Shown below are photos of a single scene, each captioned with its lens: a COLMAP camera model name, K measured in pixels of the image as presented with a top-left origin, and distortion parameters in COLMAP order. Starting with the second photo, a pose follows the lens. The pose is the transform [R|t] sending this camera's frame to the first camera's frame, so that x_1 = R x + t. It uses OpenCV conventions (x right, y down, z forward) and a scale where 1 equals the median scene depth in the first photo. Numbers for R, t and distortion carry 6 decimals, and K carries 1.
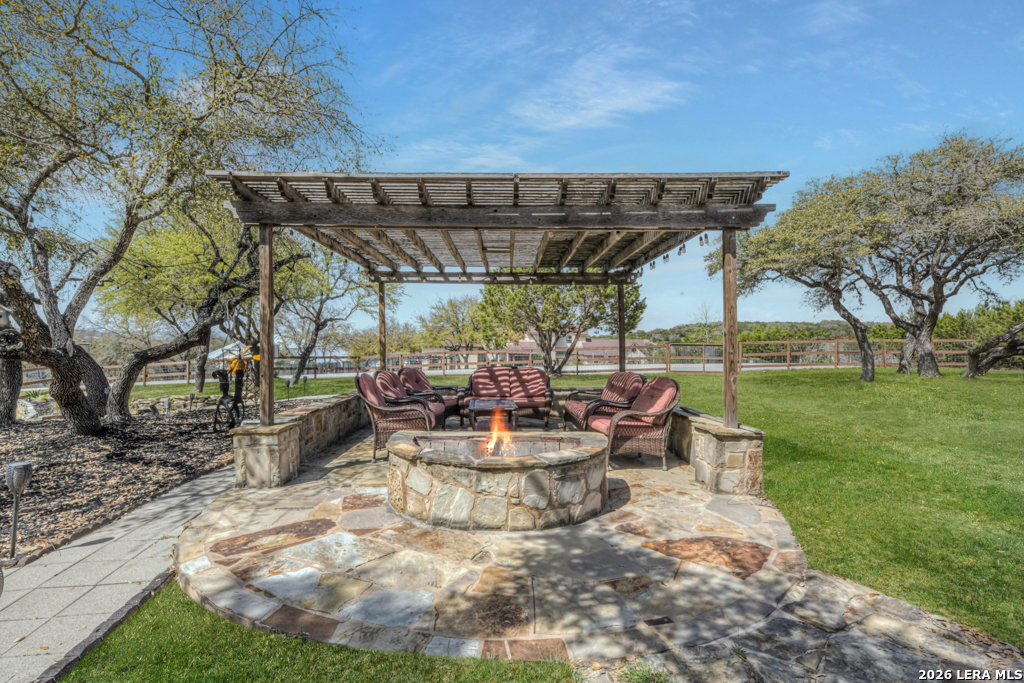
lens RADIAL K [[486.0, 0, 509.0], [0, 486.0, 357.9], [0, 0, 1]] dist [0.011998, -0.001465]
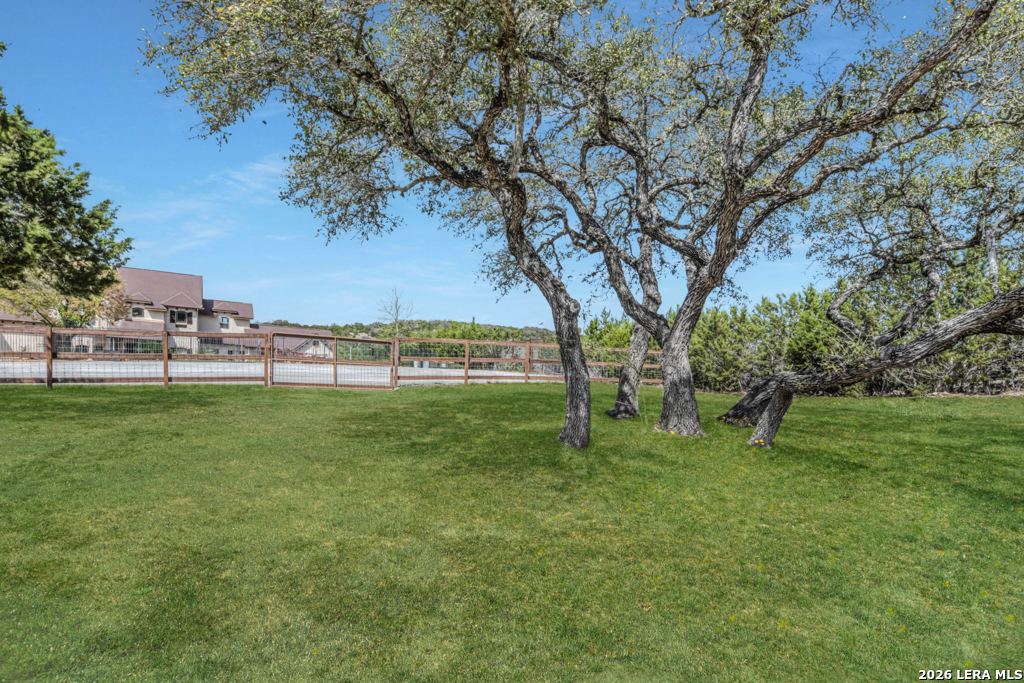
lens RADIAL K [[486.0, 0, 509.0], [0, 486.0, 357.9], [0, 0, 1]] dist [0.011998, -0.001465]
pose [[0.858557, 0.040161, 0.511142, 0.170258], [-0.045544, 0.998960, -0.001990, -0.007021], [-0.510691, -0.021571, 0.859494, 0.242273]]
